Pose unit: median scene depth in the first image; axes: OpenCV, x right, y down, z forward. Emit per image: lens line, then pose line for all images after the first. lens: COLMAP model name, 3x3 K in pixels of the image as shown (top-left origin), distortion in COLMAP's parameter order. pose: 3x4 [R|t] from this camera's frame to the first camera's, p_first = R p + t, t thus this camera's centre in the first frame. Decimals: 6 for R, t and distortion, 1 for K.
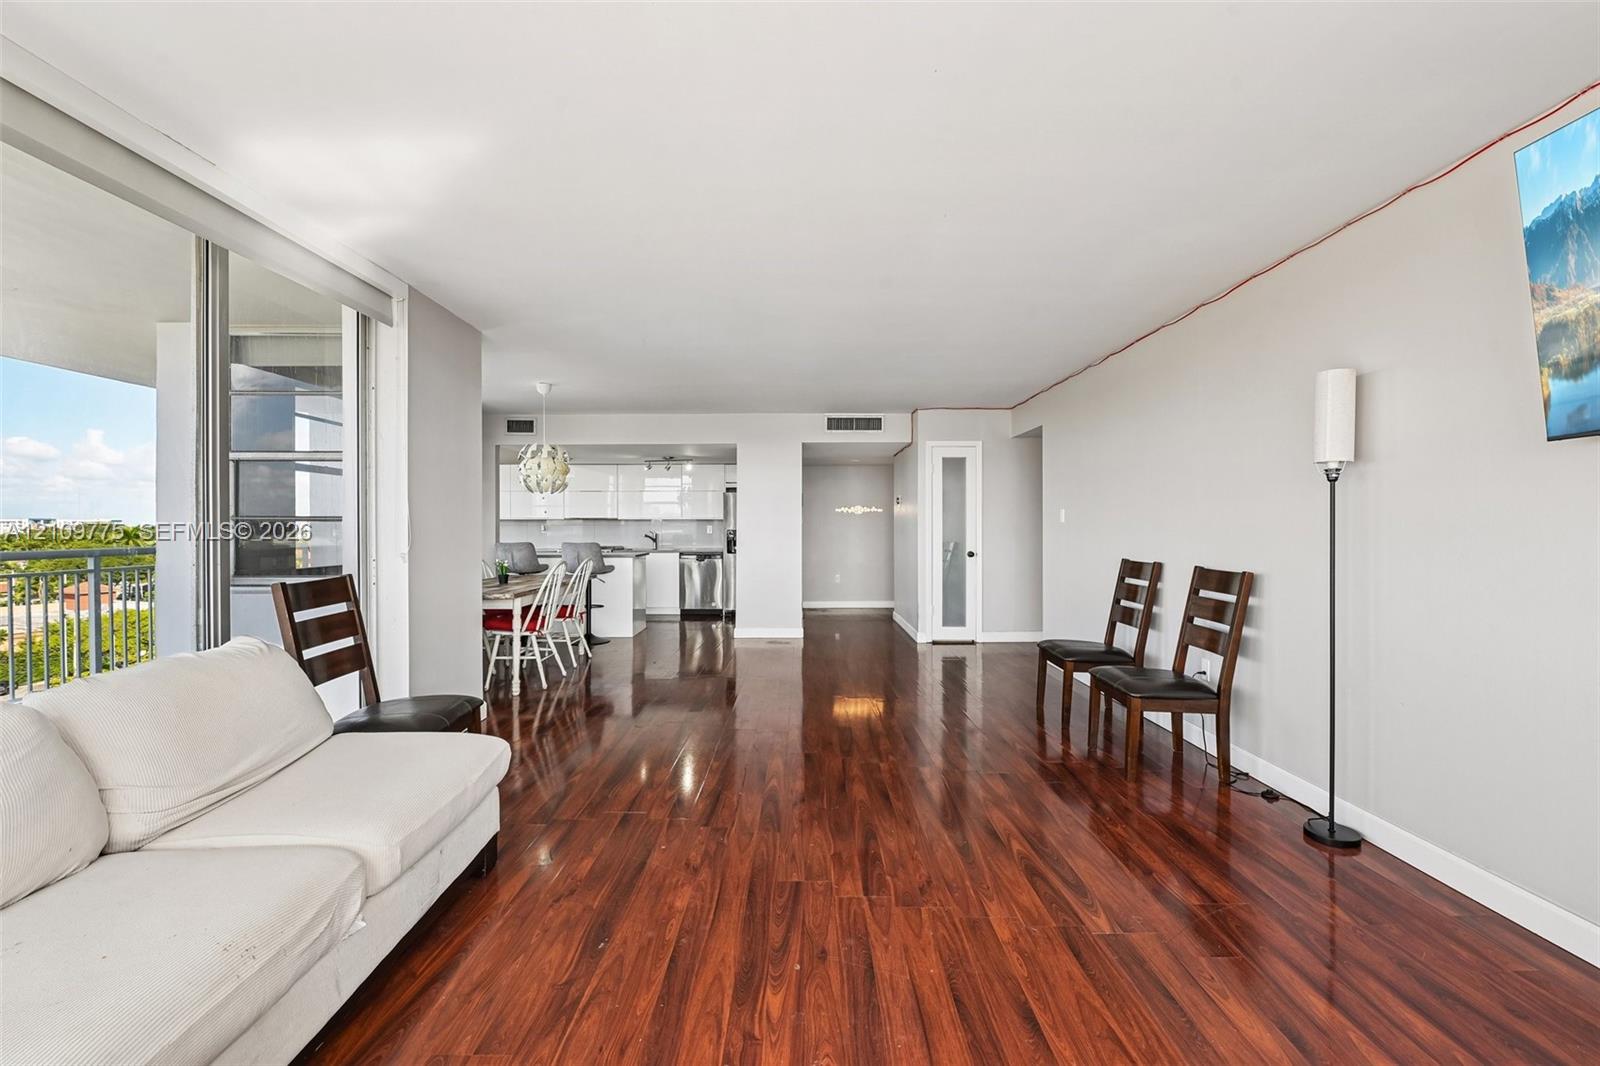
lens RADIAL K [[658.7, 0, 799.5], [0, 658.7, 532.8], [0, 0, 1]] dist [-0.004824, -0.001208]
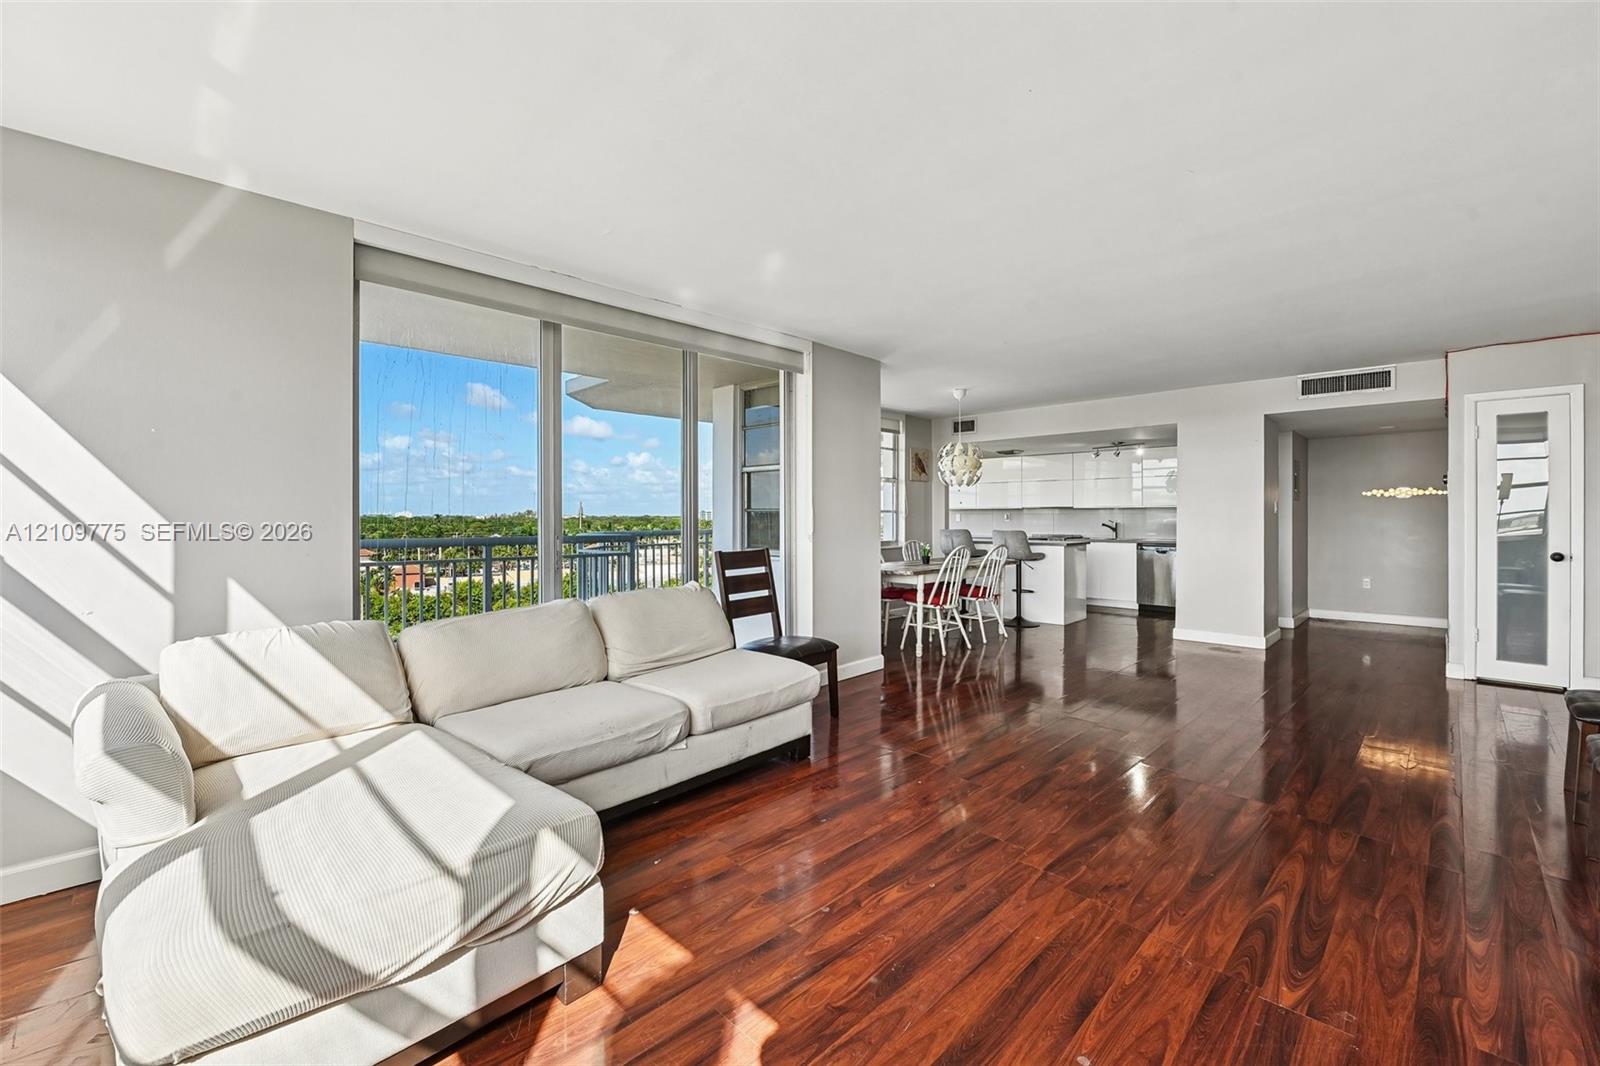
lens RADIAL K [[658.7, 0, 793.7], [0, 658.7, 520.9], [0, 0, 1]] dist [-0.004824, -0.001208]
pose [[0.710060, 0.005807, -0.704117, 0.224532], [-0.005818, 0.999980, 0.002381, -0.001212], [0.704117, 0.002406, 0.710080, -0.009553]]
